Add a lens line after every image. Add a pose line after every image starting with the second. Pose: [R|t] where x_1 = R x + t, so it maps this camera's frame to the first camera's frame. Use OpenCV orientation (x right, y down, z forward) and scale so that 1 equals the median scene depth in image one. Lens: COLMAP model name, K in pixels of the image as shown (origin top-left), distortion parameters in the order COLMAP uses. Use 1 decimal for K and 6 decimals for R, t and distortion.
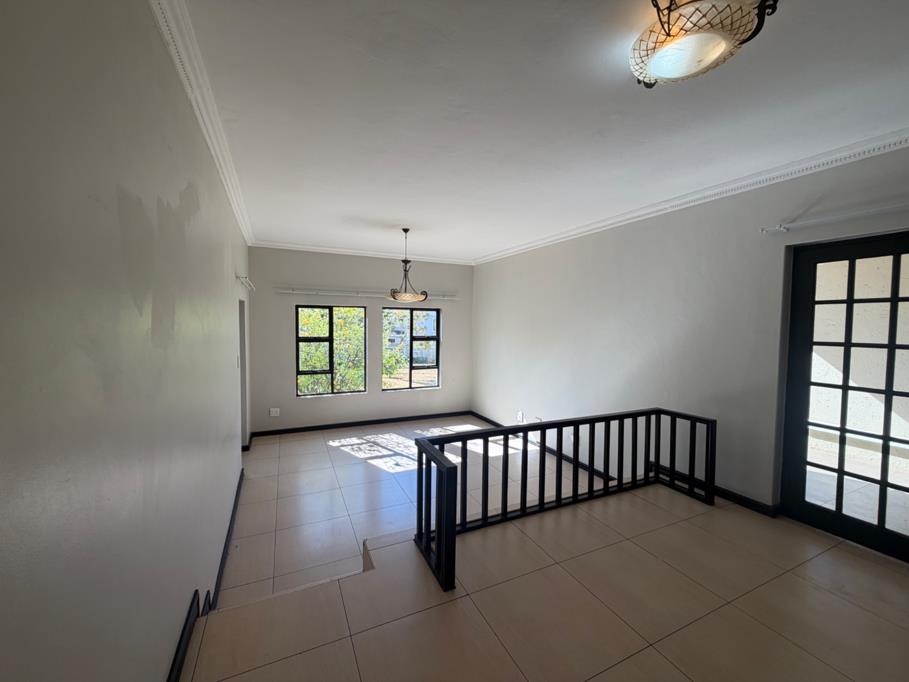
lens RADIAL K [[360.8, 0, 451.0], [0, 360.8, 335.8], [0, 0, 1]] dist [-0.002210, 0.000068]
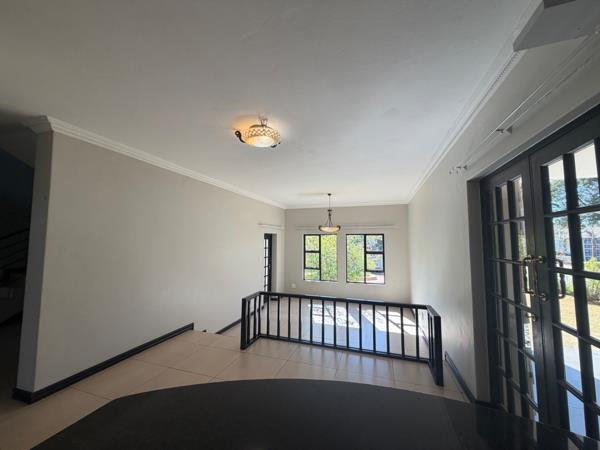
lens RADIAL K [[238.2, 0, 303.6], [0, 238.2, 224.4], [0, 0, 1]] dist [-0.002210, 0.000068]
pose [[0.735182, -0.056448, -0.675515, 0.472367], [-0.022601, 0.993932, -0.107652, 0.003560], [0.677492, 0.094411, 0.729445, 0.005676]]
